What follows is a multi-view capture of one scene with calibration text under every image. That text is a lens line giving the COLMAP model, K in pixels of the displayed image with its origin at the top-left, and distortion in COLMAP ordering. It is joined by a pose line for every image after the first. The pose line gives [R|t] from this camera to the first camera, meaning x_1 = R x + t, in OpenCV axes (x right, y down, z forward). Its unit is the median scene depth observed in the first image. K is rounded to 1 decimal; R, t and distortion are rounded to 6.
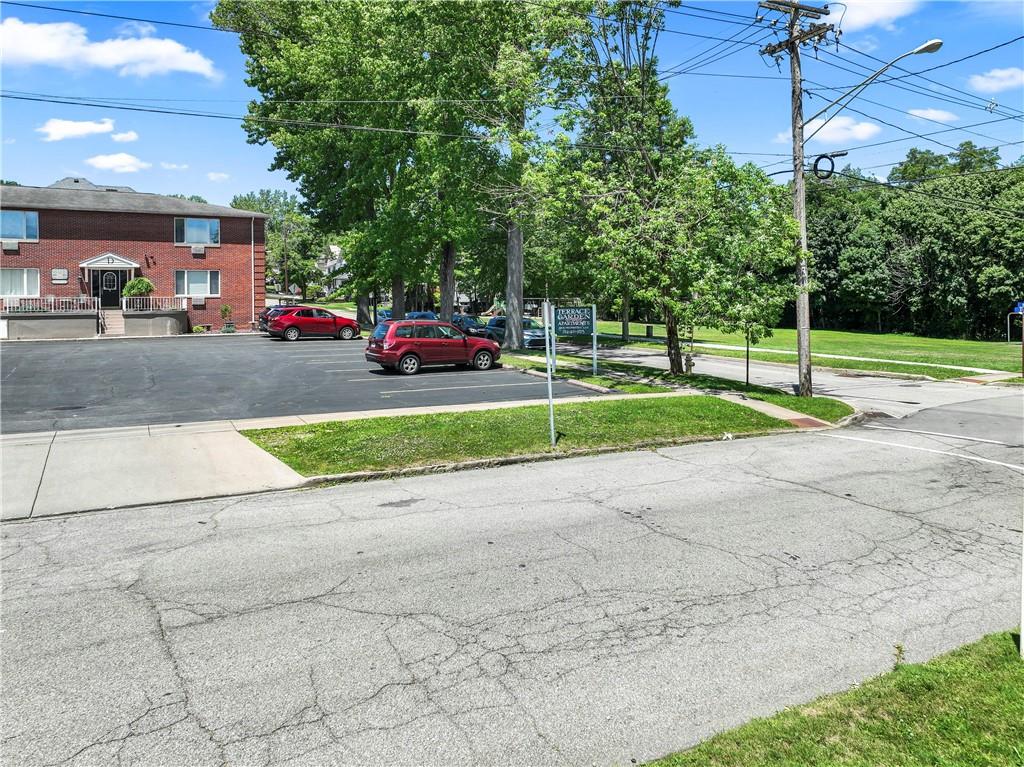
lens RADIAL K [[721.8, 0, 512.0], [0, 721.8, 383.5], [0, 0, 1]] dist [0.007005, 0.006725]
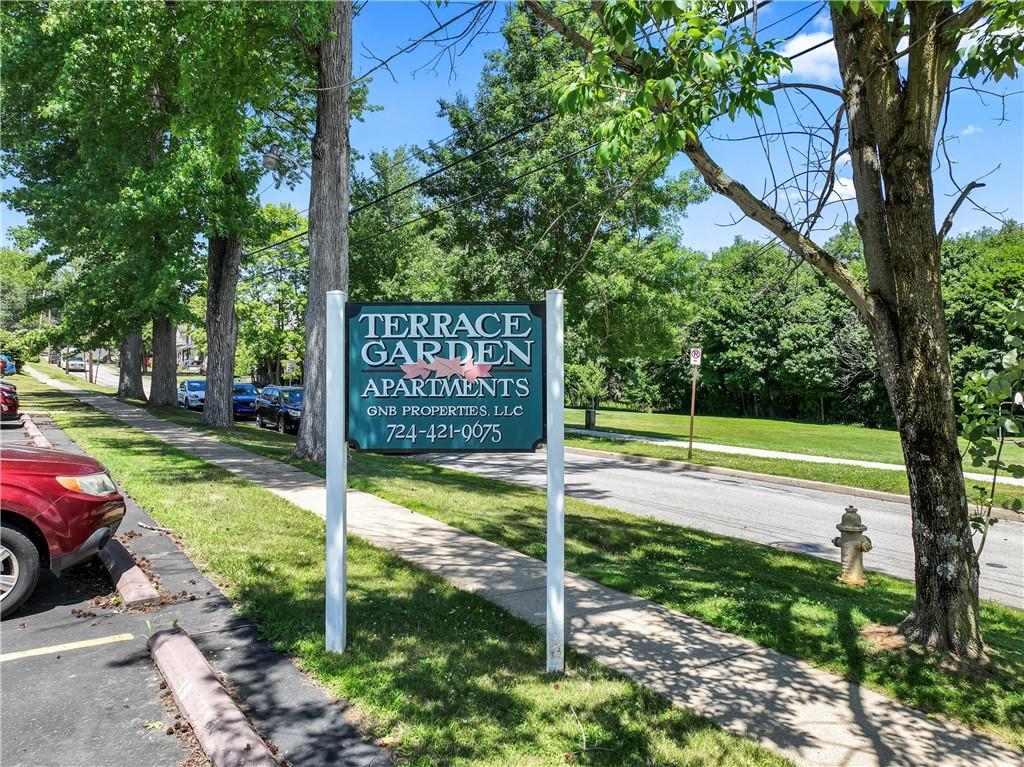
lens RADIAL K [[721.8, 0, 512.0], [0, 721.8, 383.5], [0, 0, 1]] dist [0.007005, 0.006725]
pose [[0.991051, 0.022660, 0.131549, 0.041671], [-0.007814, 0.993644, -0.112294, -0.033702], [-0.133258, 0.110261, 0.984929, 0.431760]]
